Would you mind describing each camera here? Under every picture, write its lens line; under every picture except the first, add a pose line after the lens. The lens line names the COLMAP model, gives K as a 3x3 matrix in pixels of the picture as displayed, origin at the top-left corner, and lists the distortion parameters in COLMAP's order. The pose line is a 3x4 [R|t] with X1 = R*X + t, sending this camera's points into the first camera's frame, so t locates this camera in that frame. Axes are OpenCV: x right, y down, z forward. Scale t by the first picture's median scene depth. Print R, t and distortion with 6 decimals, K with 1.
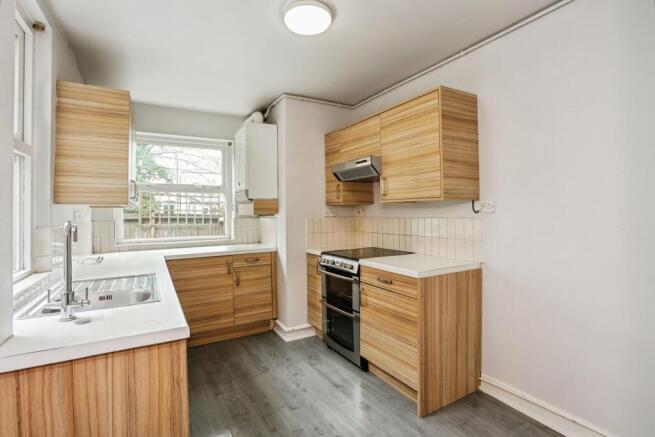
lens RADIAL K [[322.1, 0, 317.0], [0, 322.1, 211.3], [0, 0, 1]] dist [-0.001626, 0.000084]
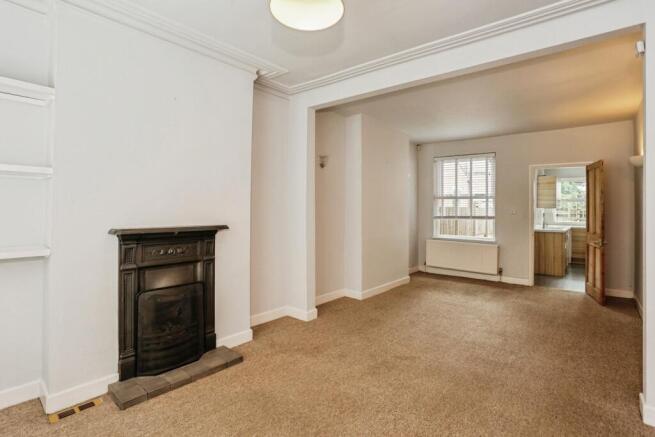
lens RADIAL K [[319.5, 0, 339.3], [0, 319.5, 203.0], [0, 0, 1]] dist [-0.002405, -0.000120]
pose [[0.402634, -0.002608, -0.915357, 1.118831], [-0.013232, 0.999875, -0.008669, -0.009771], [0.915265, 0.015602, 0.402550, -1.737469]]
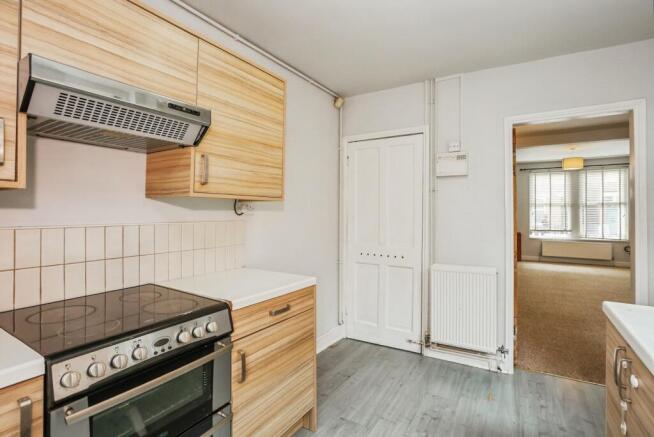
lens RADIAL K [[323.0, 0, 323.8], [0, 323.0, 211.8], [0, 0, 1]] dist [-0.029116, 0.025116]
pose [[-0.485868, 0.011455, 0.873957, -0.316511], [0.002267, 0.999927, -0.011845, 0.005311], [-0.874029, -0.003774, -0.485859, 0.872693]]
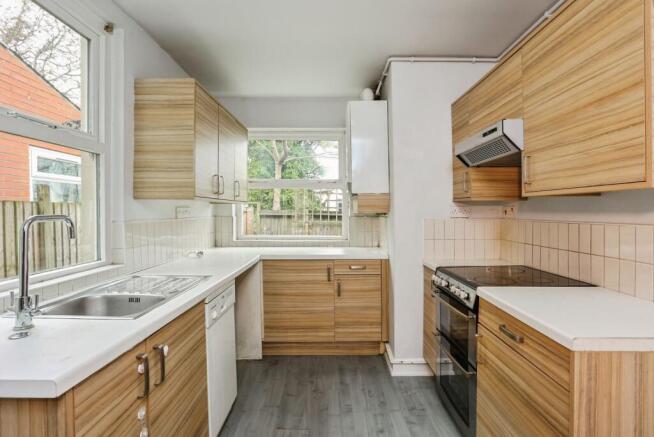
lens RADIAL K [[323.0, 0, 323.8], [0, 323.0, 211.8], [0, 0, 1]] dist [-0.029116, 0.025116]
pose [[0.874154, 0.015979, -0.485386, 0.135132], [-0.012753, 0.999869, 0.009947, 0.000414], [0.485482, -0.002505, 0.874243, 0.244463]]
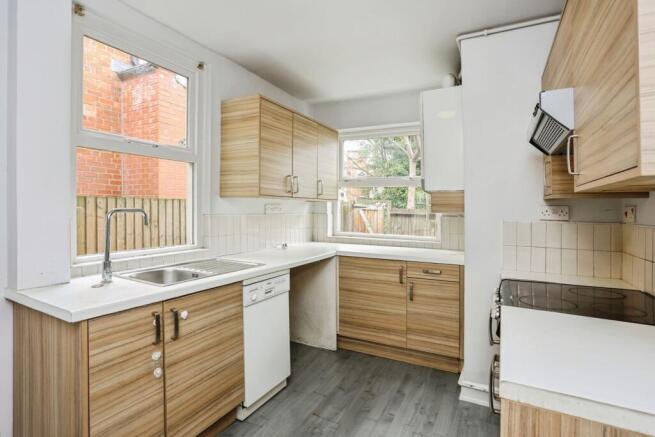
lens RADIAL K [[329.7, 0, 327.9], [0, 329.7, 209.6], [0, 0, 1]] dist [-0.003444, 0.000193]
pose [[0.560861, 0.025724, -0.827510, 0.322966], [-0.023089, 0.999614, 0.015425, -0.002041], [0.827588, 0.010455, 0.561239, 0.381083]]
